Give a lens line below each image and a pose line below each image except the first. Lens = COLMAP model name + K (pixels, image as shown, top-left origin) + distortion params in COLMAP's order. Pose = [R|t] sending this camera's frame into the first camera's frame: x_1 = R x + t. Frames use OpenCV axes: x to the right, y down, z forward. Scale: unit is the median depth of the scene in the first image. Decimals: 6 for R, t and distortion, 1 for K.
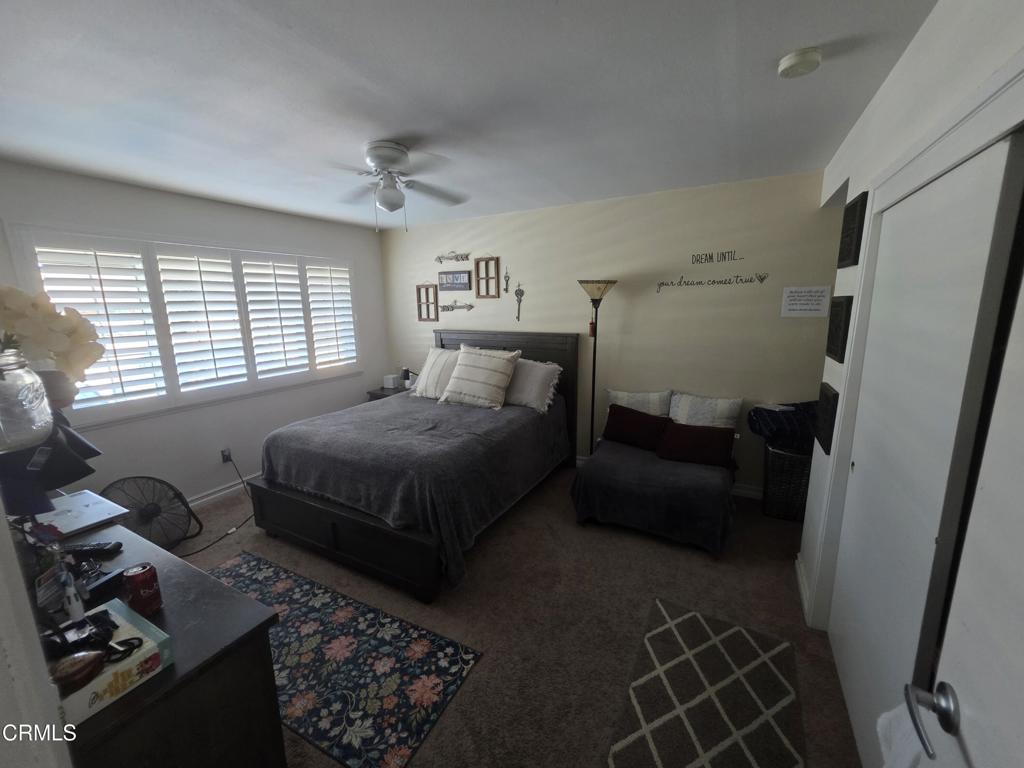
lens RADIAL K [[414.5, 0, 509.6], [0, 414.5, 380.1], [0, 0, 1]] dist [0.005259, 0.000415]
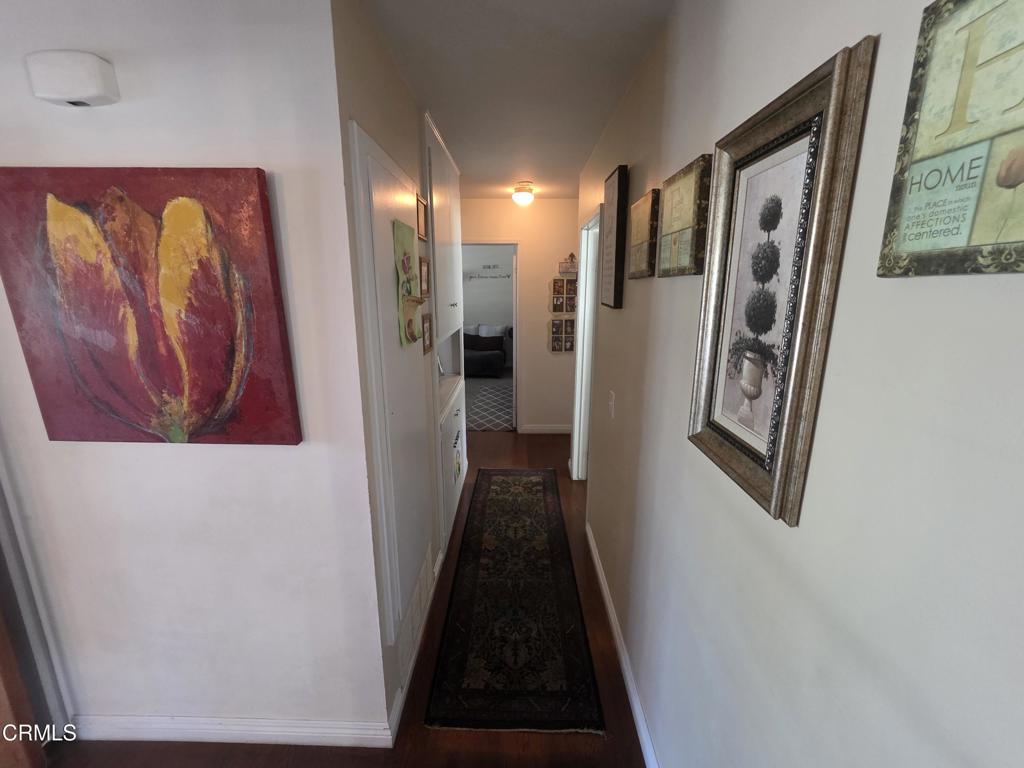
lens RADIAL K [[414.5, 0, 509.6], [0, 414.5, 380.1], [0, 0, 1]] dist [0.005259, 0.000415]
pose [[0.891713, -0.085401, 0.444471, -0.524963], [0.074279, 0.996335, 0.042415, 0.259624], [-0.446465, -0.004807, 0.894788, -1.180407]]
